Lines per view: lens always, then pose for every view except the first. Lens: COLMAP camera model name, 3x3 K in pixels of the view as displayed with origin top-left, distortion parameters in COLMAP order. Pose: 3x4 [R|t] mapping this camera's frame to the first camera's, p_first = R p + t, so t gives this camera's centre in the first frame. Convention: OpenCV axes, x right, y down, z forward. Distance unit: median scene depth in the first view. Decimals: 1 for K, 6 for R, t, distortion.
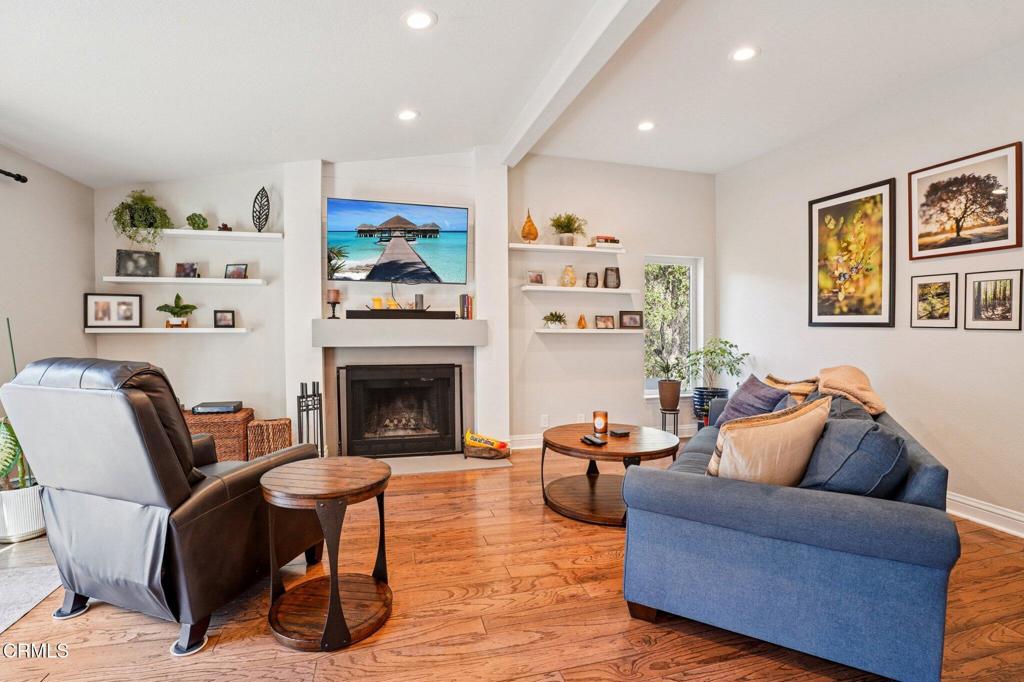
lens RADIAL K [[457.0, 0, 520.6], [0, 457.0, 337.5], [0, 0, 1]] dist [-0.024031, 0.002012]
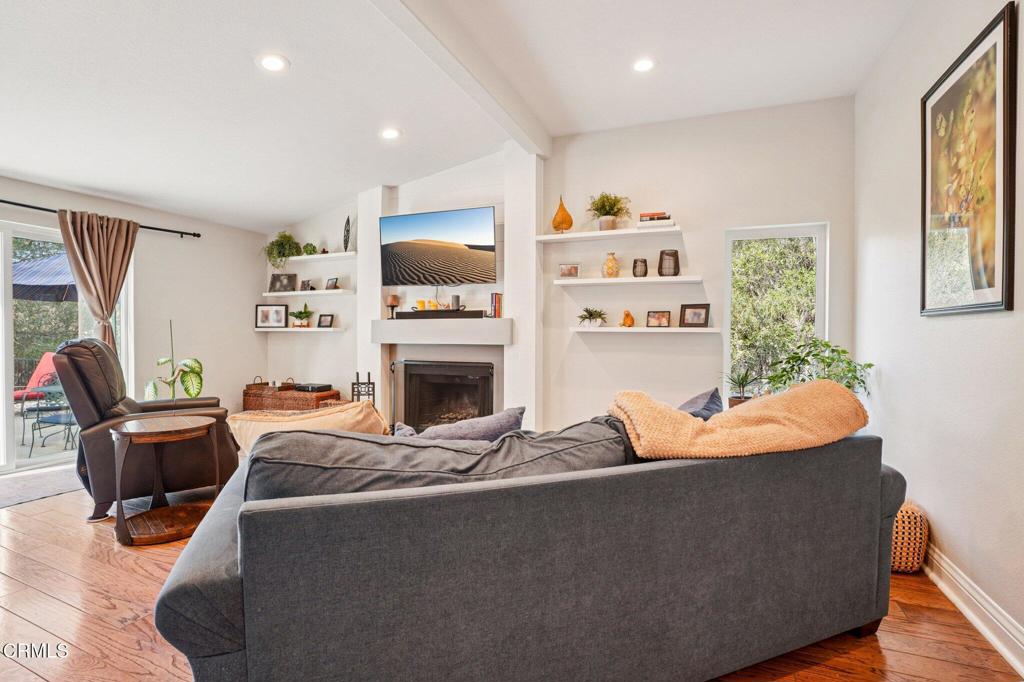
lens RADIAL K [[457.0, 0, 514.6], [0, 457.0, 340.3], [0, 0, 1]] dist [-0.024031, 0.002012]
pose [[0.811442, 0.007423, -0.584386, 0.502908], [-0.014144, 0.999876, -0.006939, 0.014756], [0.584262, 0.013897, 0.811446, 0.225045]]
